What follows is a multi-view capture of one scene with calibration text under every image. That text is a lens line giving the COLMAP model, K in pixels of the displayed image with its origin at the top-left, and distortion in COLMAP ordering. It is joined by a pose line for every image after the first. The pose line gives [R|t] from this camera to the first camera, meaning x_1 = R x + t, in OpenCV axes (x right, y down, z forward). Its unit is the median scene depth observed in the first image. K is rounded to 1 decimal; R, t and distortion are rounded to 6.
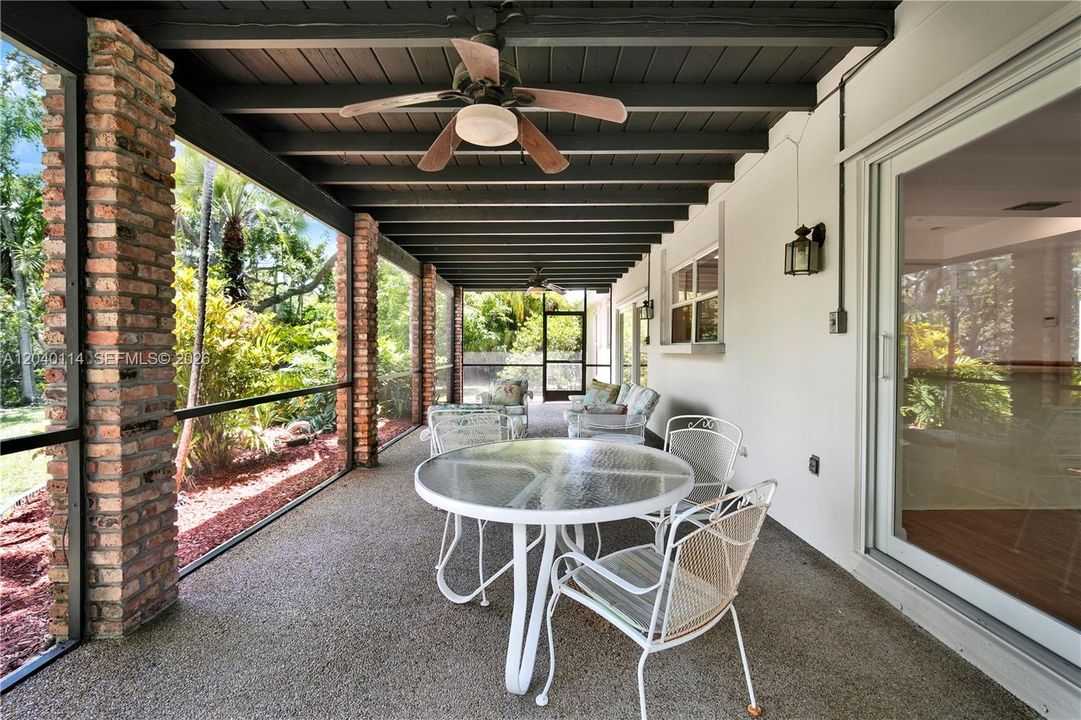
lens RADIAL K [[479.8, 0, 539.1], [0, 479.8, 345.4], [0, 0, 1]] dist [-0.009708, -0.000052]
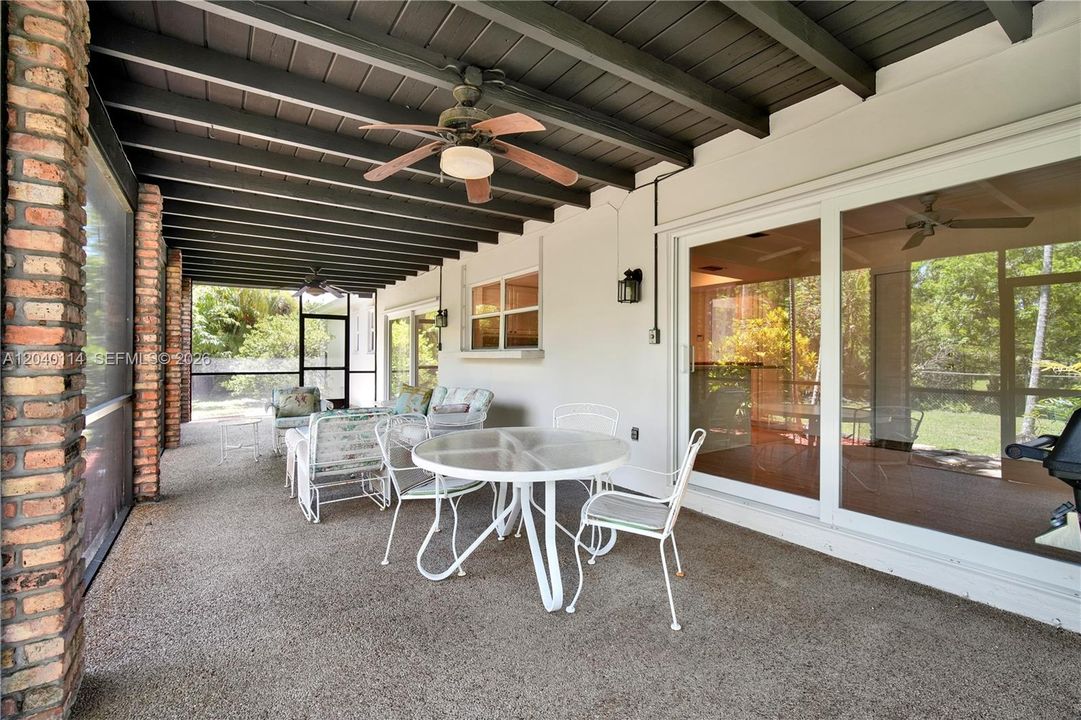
lens RADIAL K [[482.5, 0, 544.9], [0, 482.5, 340.6], [0, 0, 1]] dist [-0.012161, 0.000156]
pose [[0.823308, 0.018937, 0.567279, -0.295244], [-0.005350, 0.999658, -0.025607, 0.003290], [-0.567570, 0.018047, 0.823128, -0.035289]]
